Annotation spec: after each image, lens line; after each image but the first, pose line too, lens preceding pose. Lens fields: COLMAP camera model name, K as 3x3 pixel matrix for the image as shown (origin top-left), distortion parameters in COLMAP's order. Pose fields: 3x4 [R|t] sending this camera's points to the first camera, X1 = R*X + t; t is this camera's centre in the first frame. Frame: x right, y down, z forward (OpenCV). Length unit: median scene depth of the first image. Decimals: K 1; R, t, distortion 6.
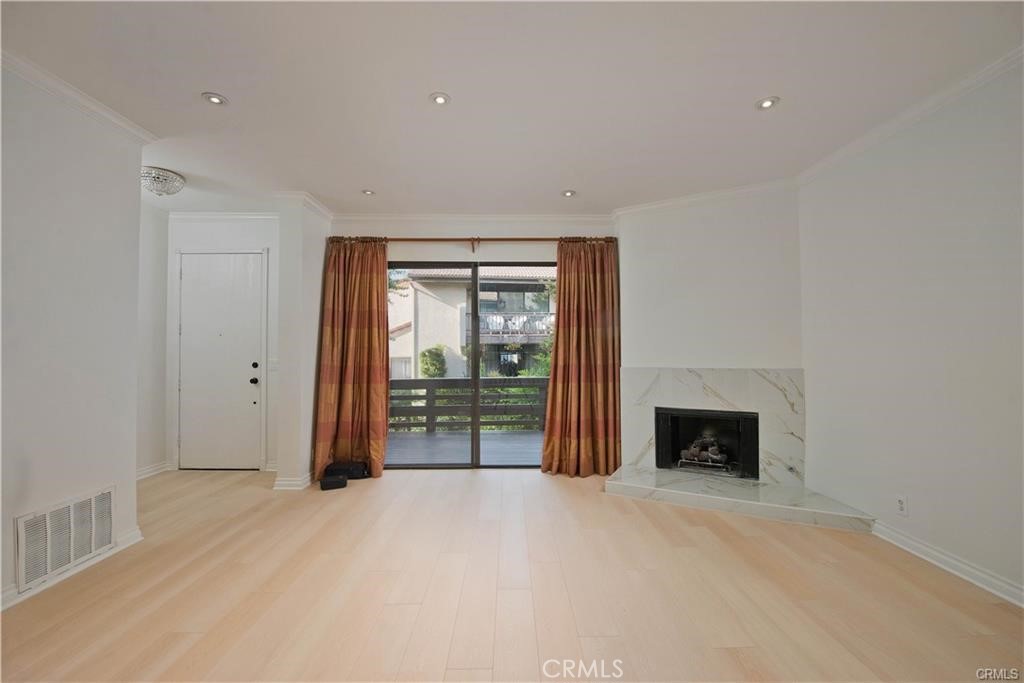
lens RADIAL K [[410.0, 0, 514.6], [0, 410.0, 348.9], [0, 0, 1]] dist [-0.010848, -0.000228]
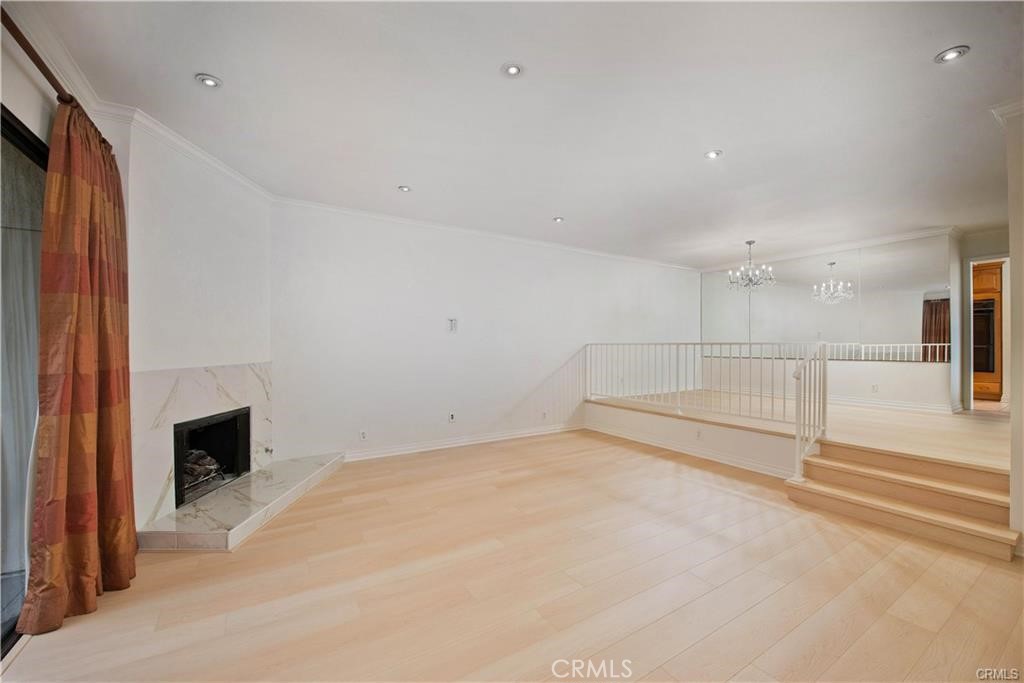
lens RADIAL K [[410.7, 0, 516.0], [0, 410.7, 345.1], [0, 0, 1]] dist [0.001068, 0.000006]
pose [[-0.506624, 0.006941, 0.862139, -0.555056], [-0.004479, 0.999933, -0.010683, 0.009819], [-0.862155, -0.009273, -0.506559, 0.830446]]
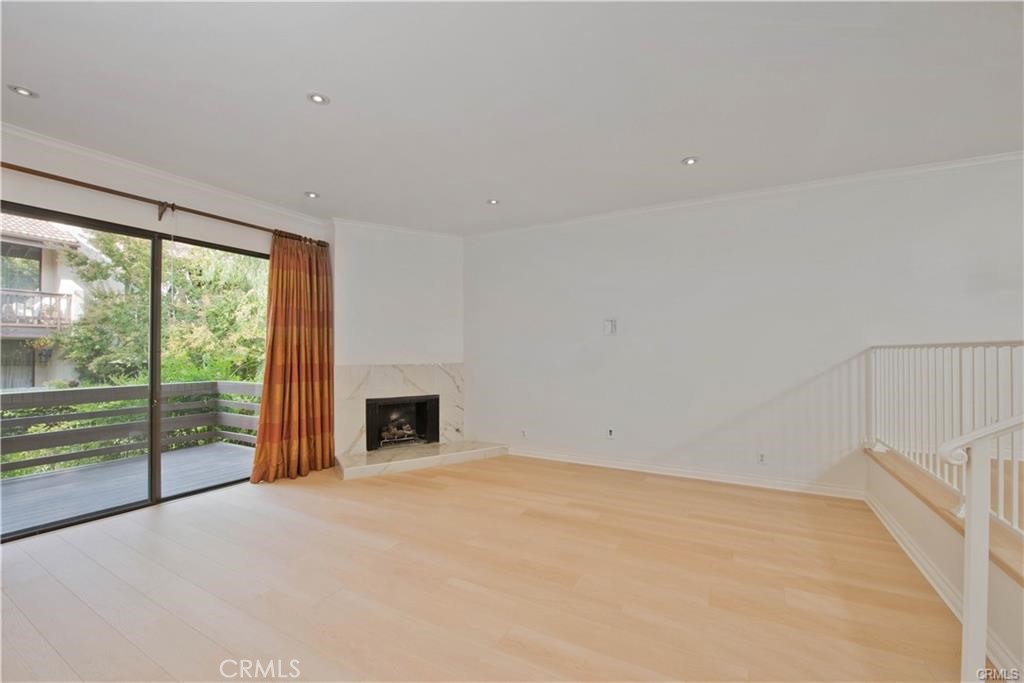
lens RADIAL K [[422.0, 0, 516.4], [0, 422.0, 349.6], [0, 0, 1]] dist [-0.001441, -0.000274]
pose [[0.503017, 0.007523, 0.864244, -0.464071], [-0.007530, 0.999962, -0.004322, 0.004084], [-0.864244, -0.004334, 0.503055, 0.031231]]
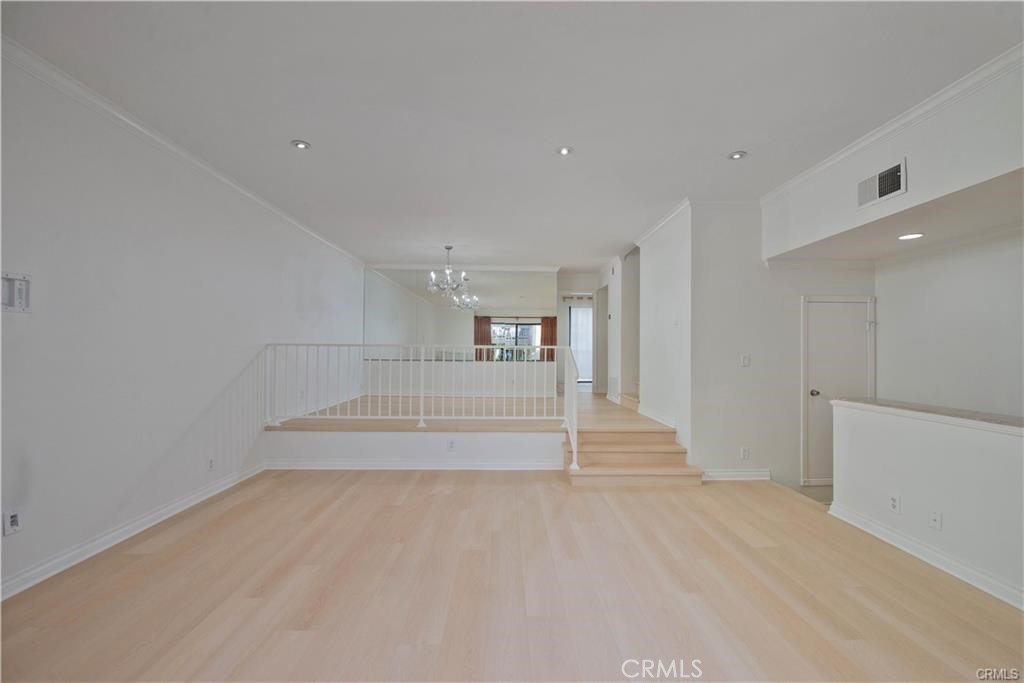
lens RADIAL K [[410.0, 0, 514.6], [0, 410.0, 348.9], [0, 0, 1]] dist [-0.010848, -0.000228]
pose [[-0.999985, -0.003892, -0.003933, 0.002495], [-0.003858, 0.999955, -0.008692, 0.006695], [0.003967, -0.008677, -0.999954, 0.858663]]
